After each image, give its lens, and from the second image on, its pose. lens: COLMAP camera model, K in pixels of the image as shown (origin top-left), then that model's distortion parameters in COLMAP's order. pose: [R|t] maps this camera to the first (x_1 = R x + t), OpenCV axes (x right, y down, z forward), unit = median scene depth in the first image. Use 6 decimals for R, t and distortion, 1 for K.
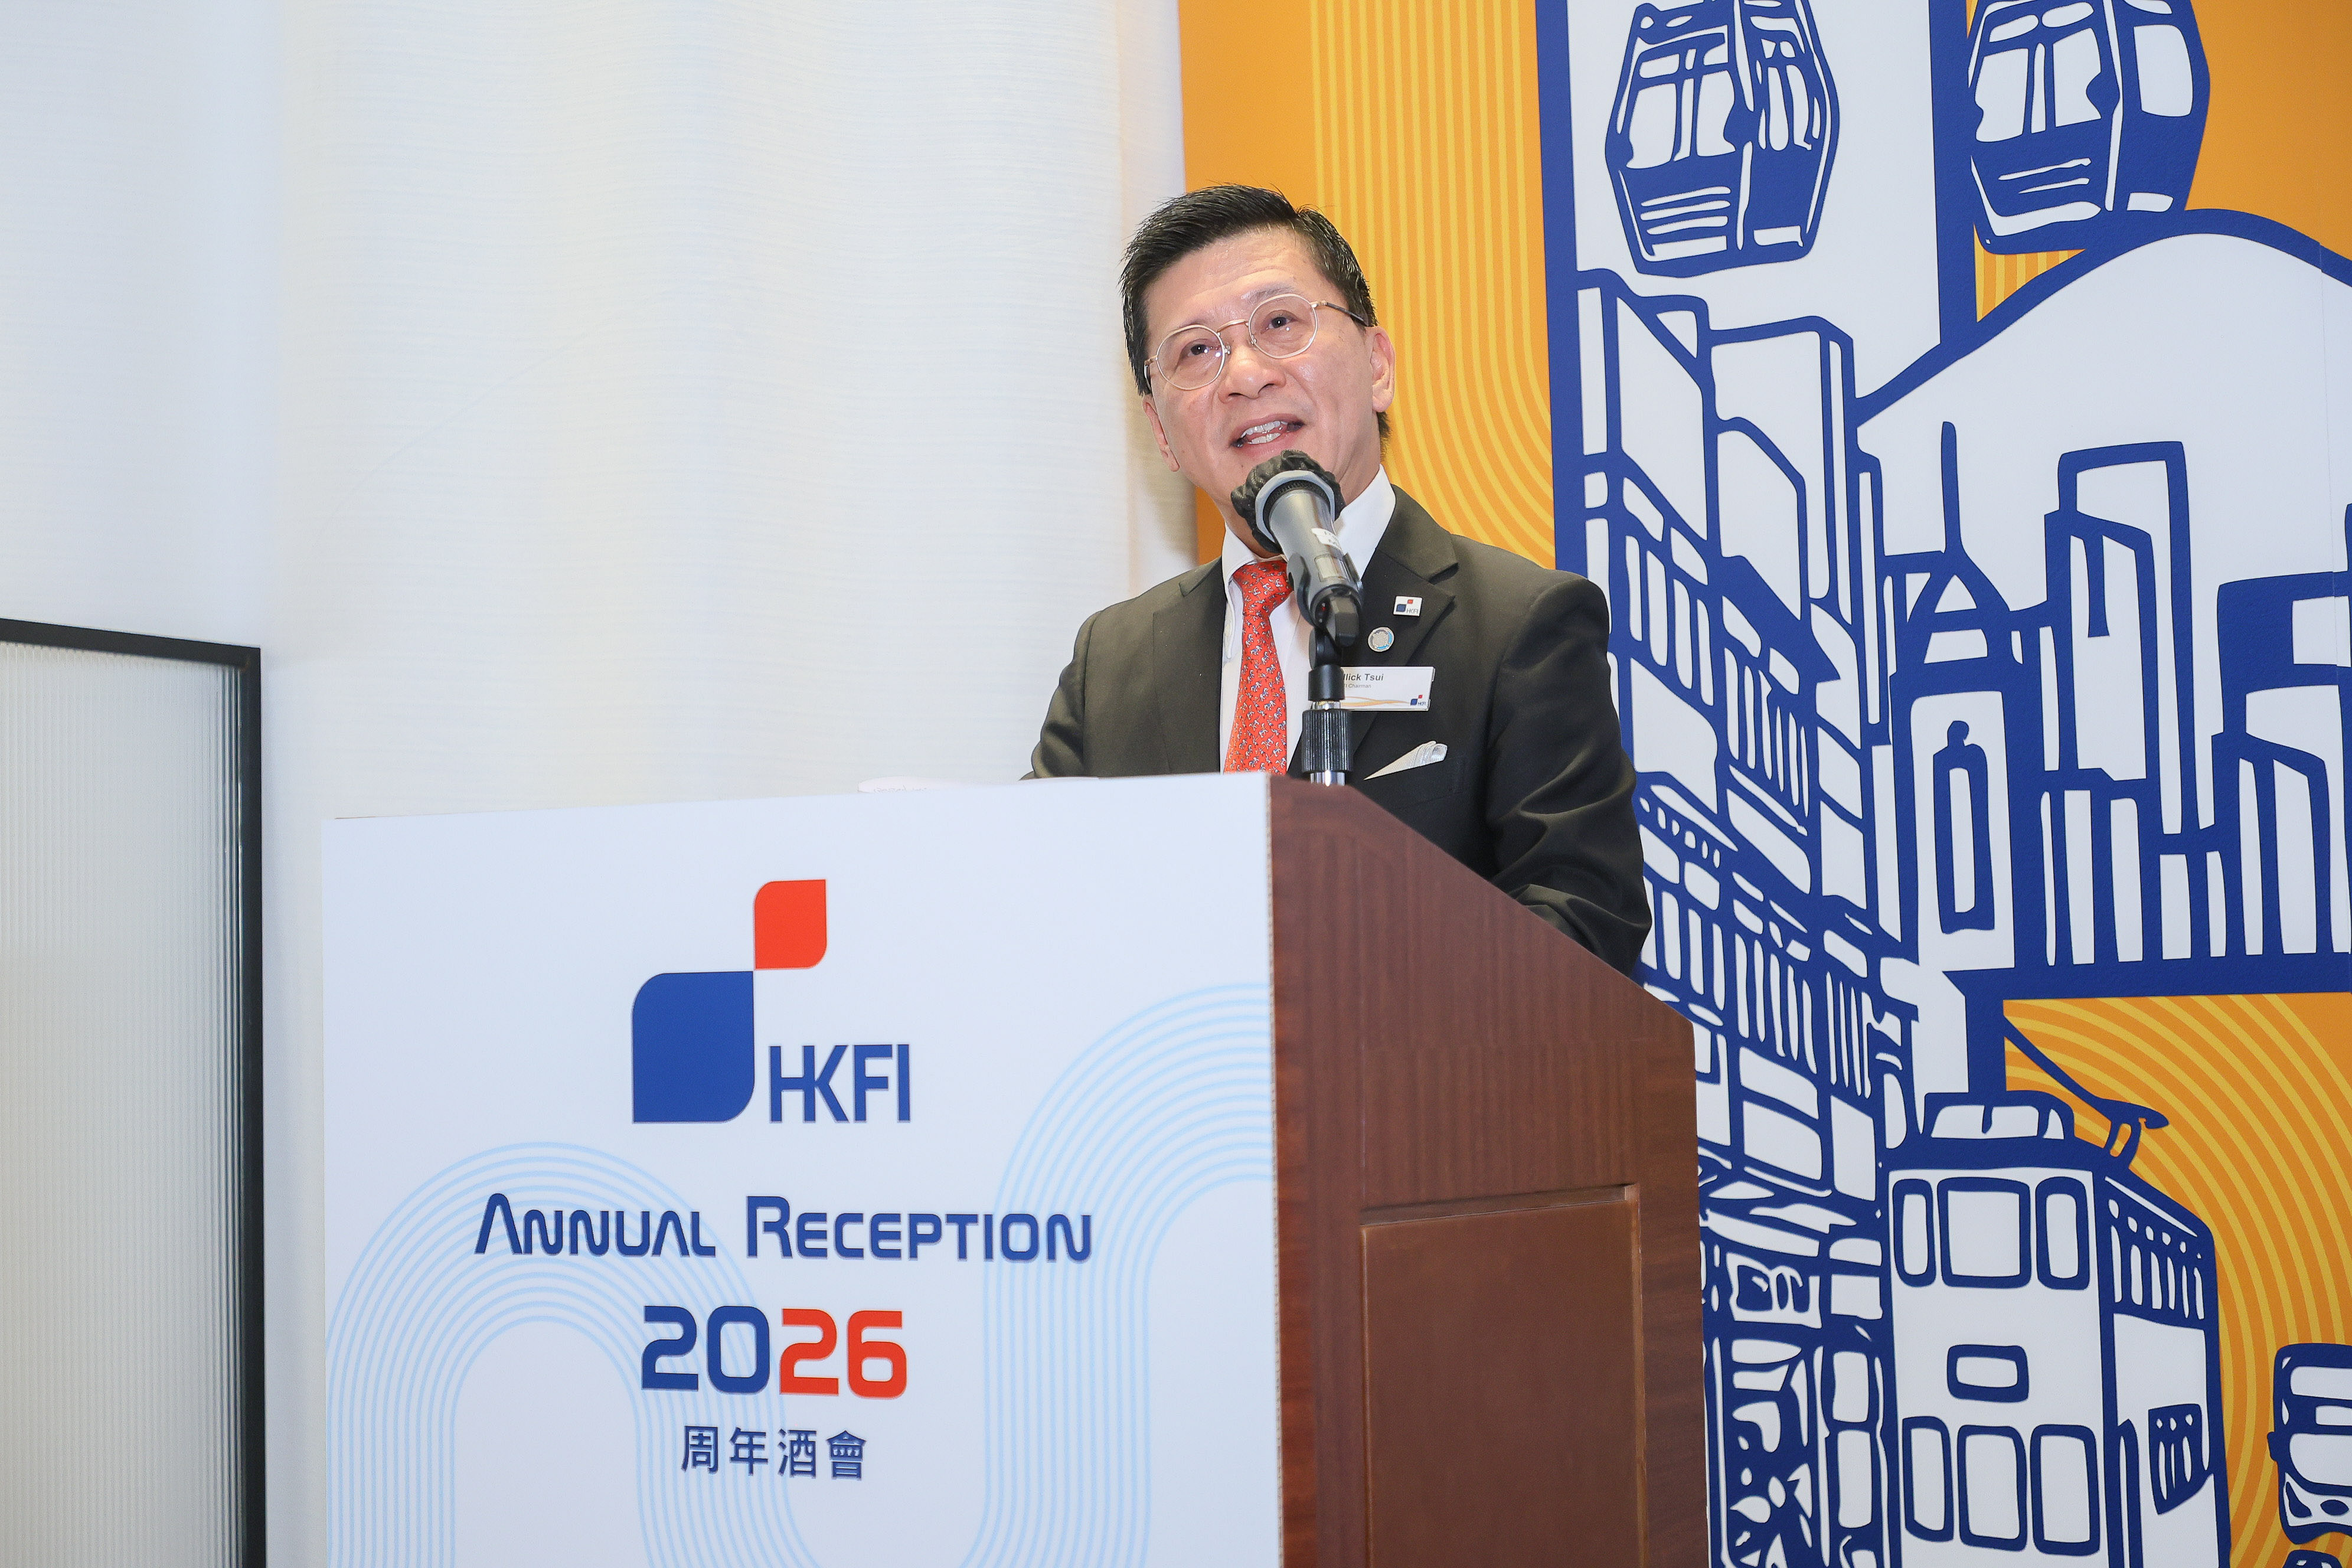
lens RADIAL K [[4389.1, 0, 1105.6], [0, 4389.1, 787.5], [0, 0, 1]] dist [0.023627, 0.002705]
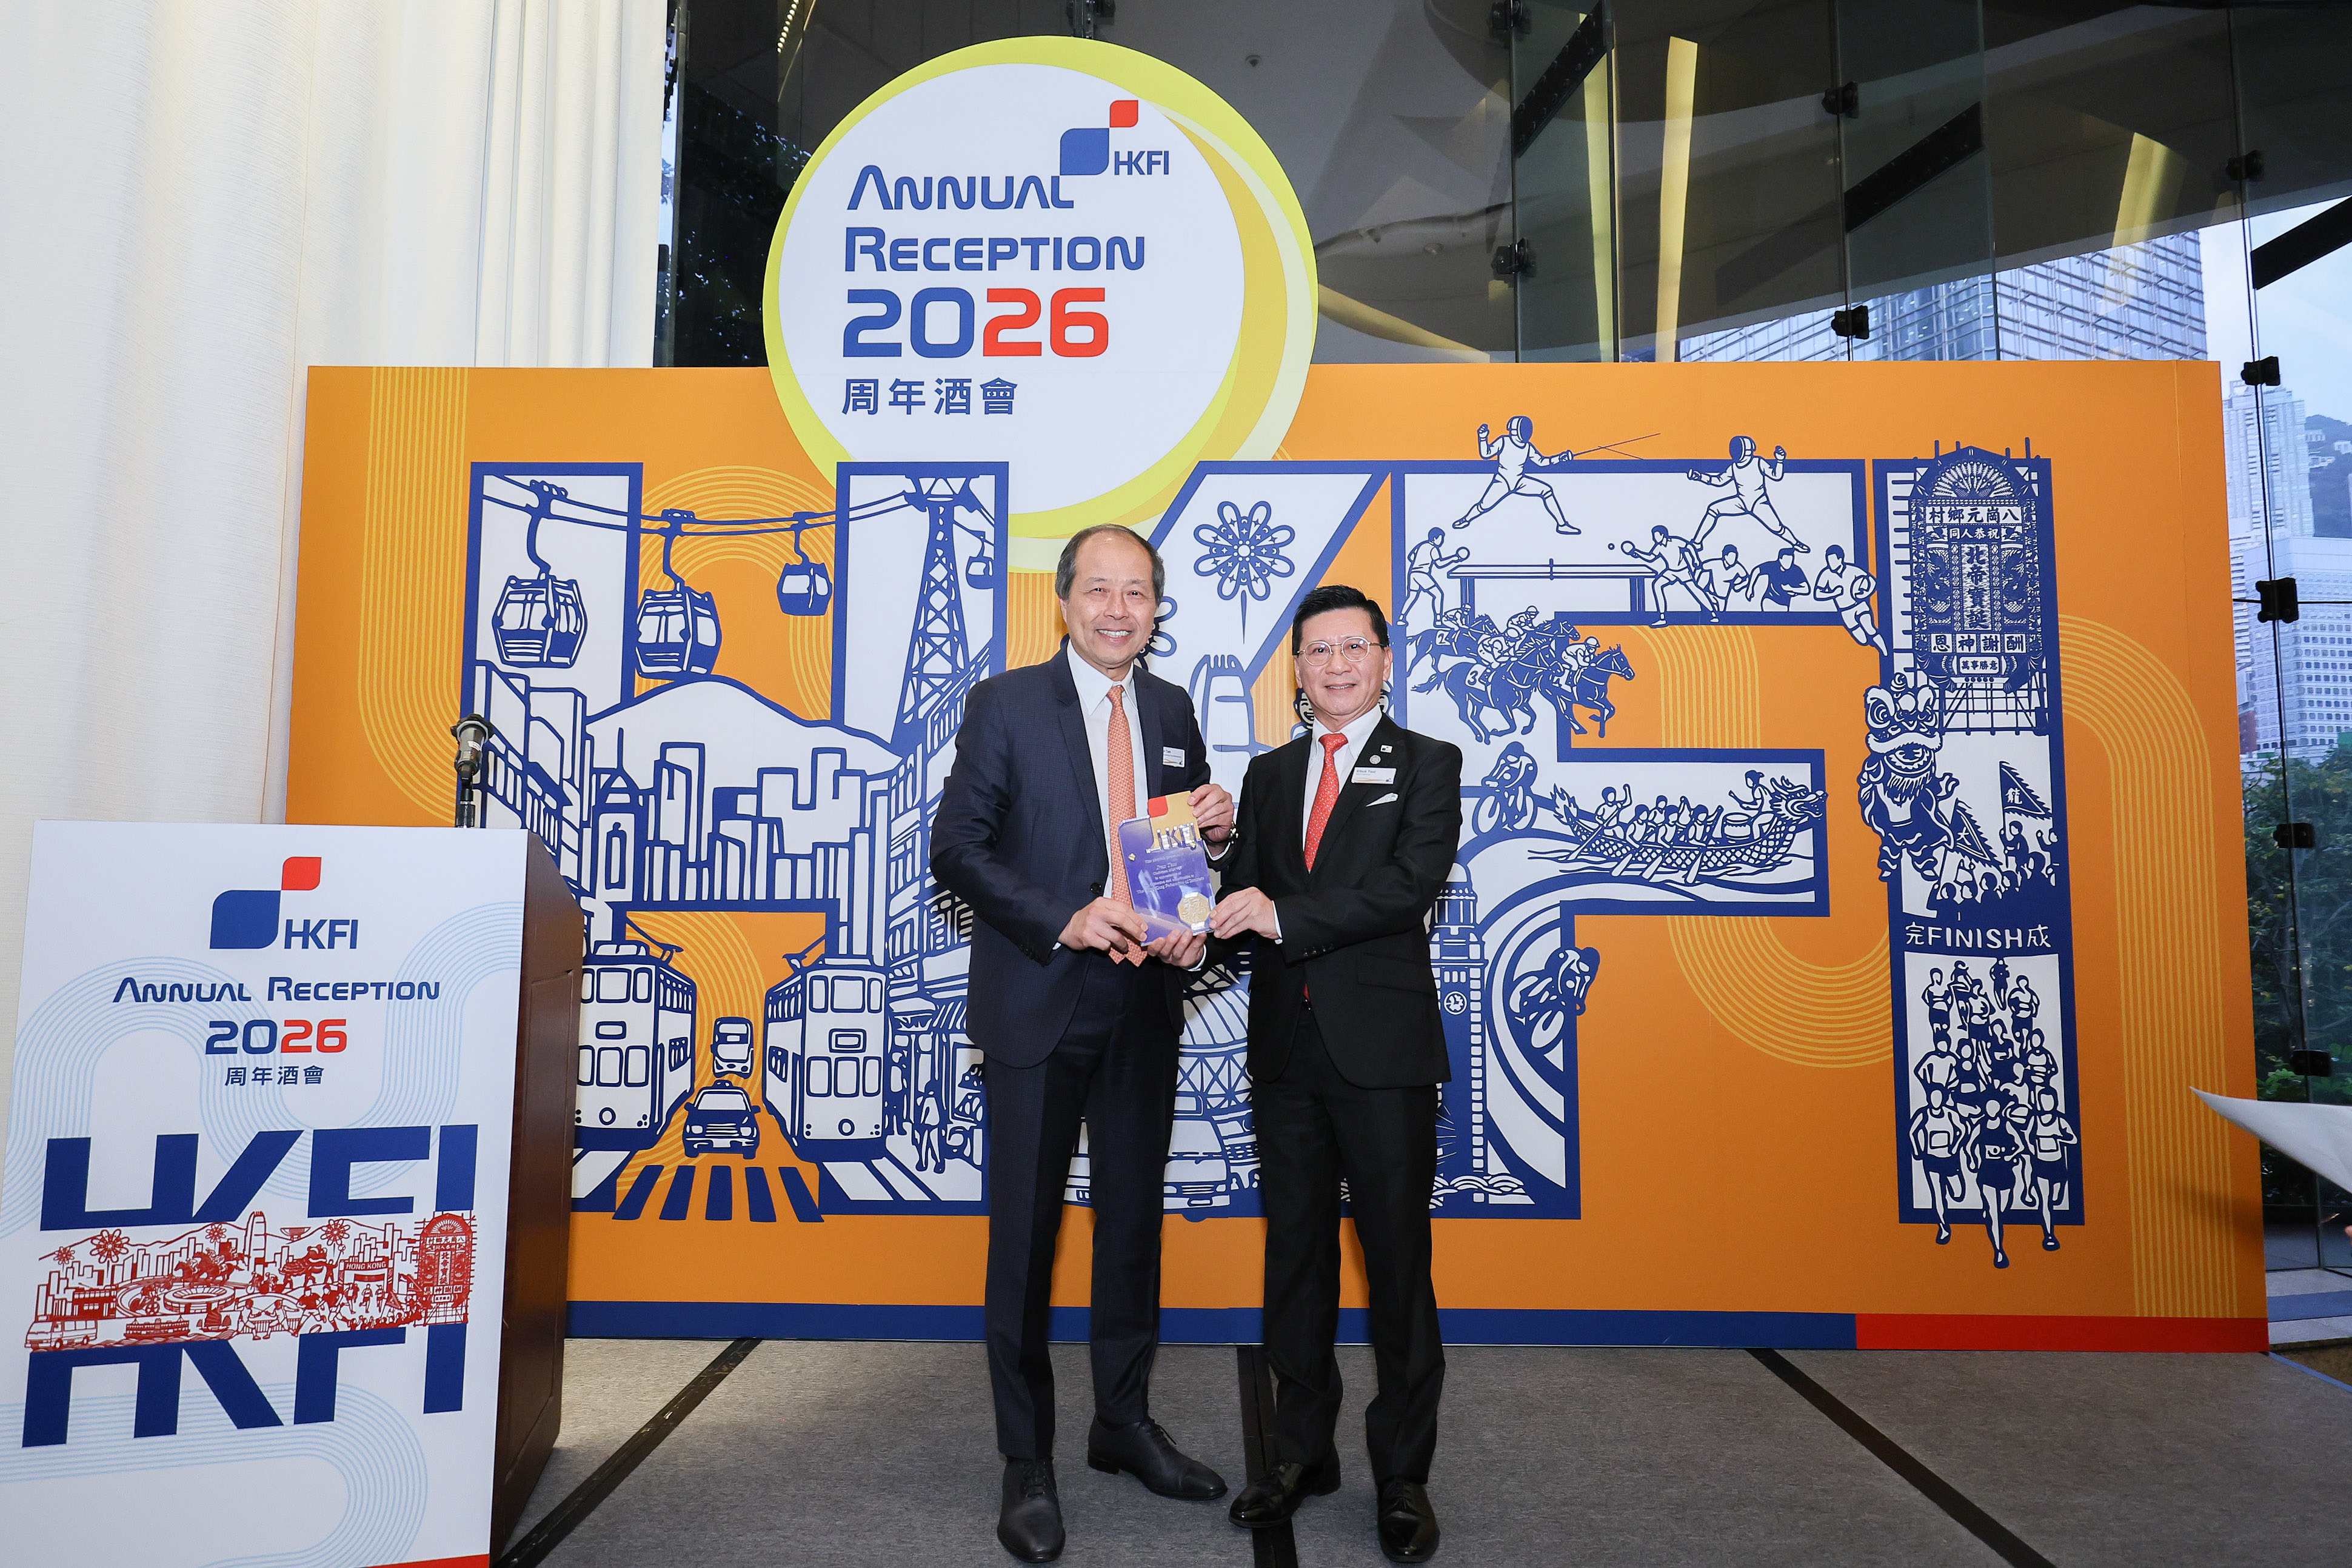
lens RADIAL K [[1321.6, 0, 1168.2], [0, 1321.6, 790.1], [0, 0, 1]] dist [0.003062, -0.000730]
pose [[0.702957, 0.088990, 0.705644, -0.203507], [-0.057186, 0.996001, -0.068639, 0.004500], [-0.708930, 0.007897, 0.705235, 0.051455]]
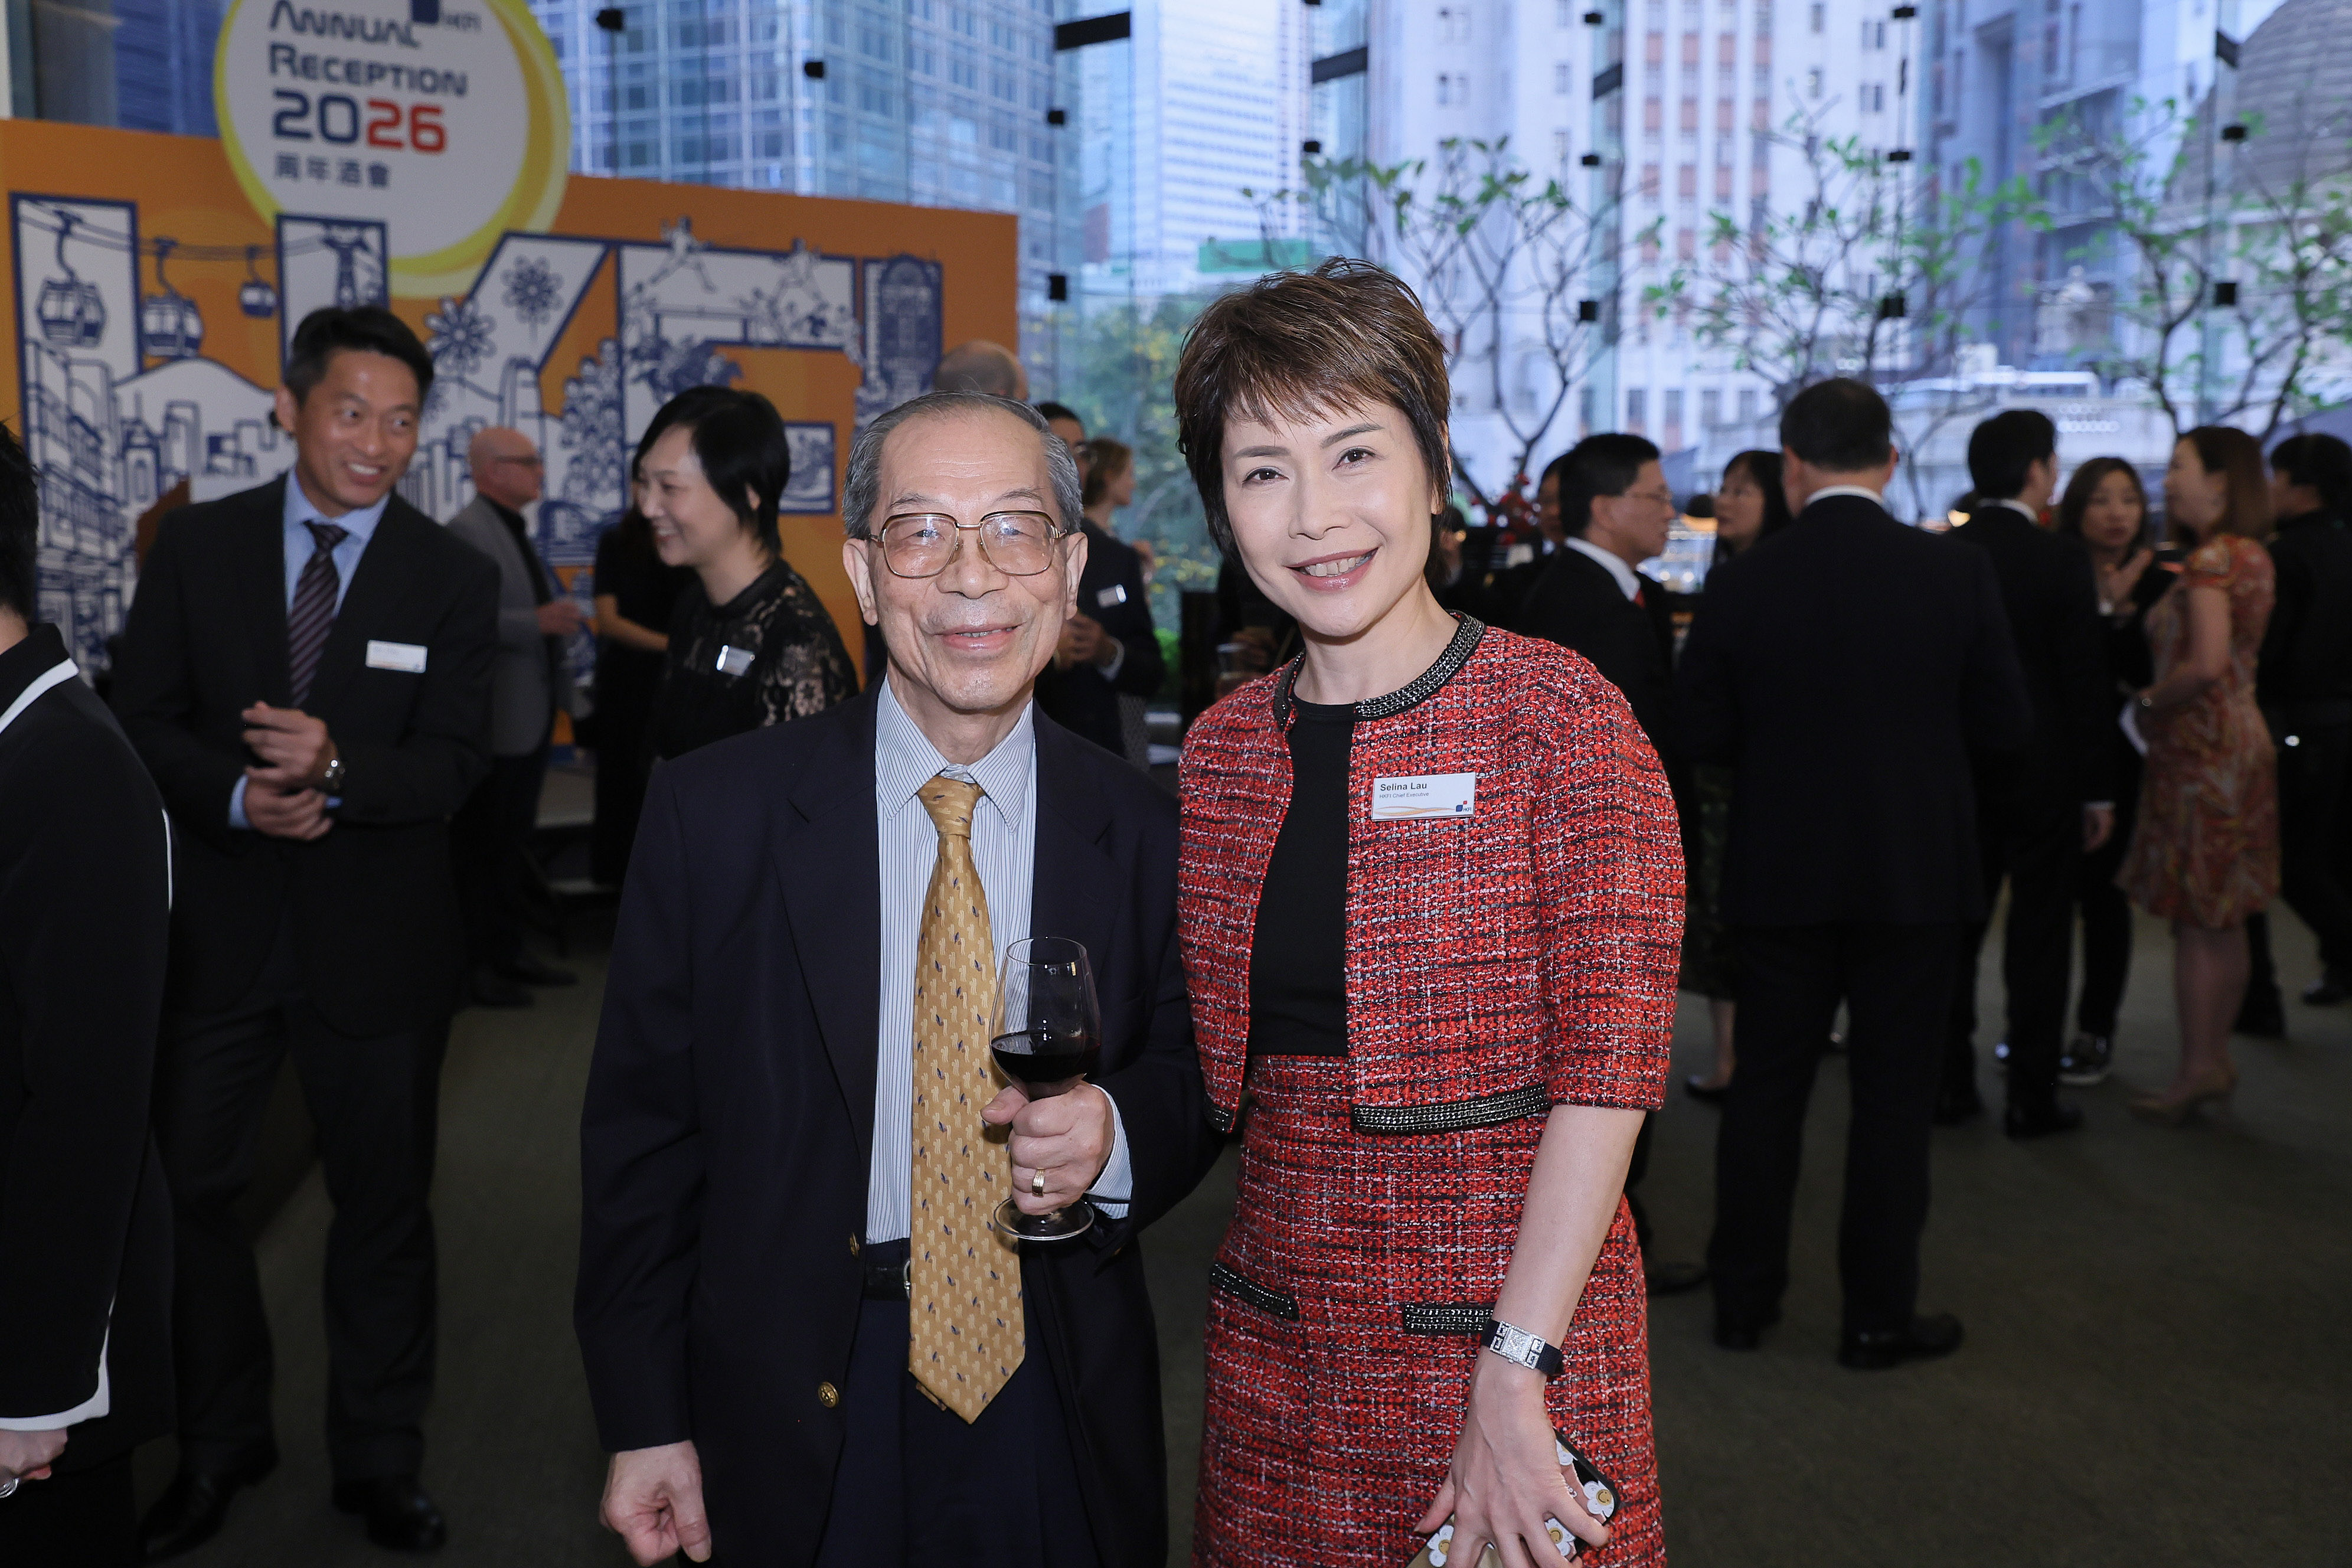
lens RADIAL K [[2485.8, 0, 1140.9], [0, 2485.8, 754.5], [0, 0, 1]] dist [0.025908, 0.029324]
pose [[0.074008, -0.072233, 0.994638, -2.417849], [-0.048596, 0.995927, 0.075943, 0.047149], [-0.996073, -0.053956, 0.070197, -0.257268]]
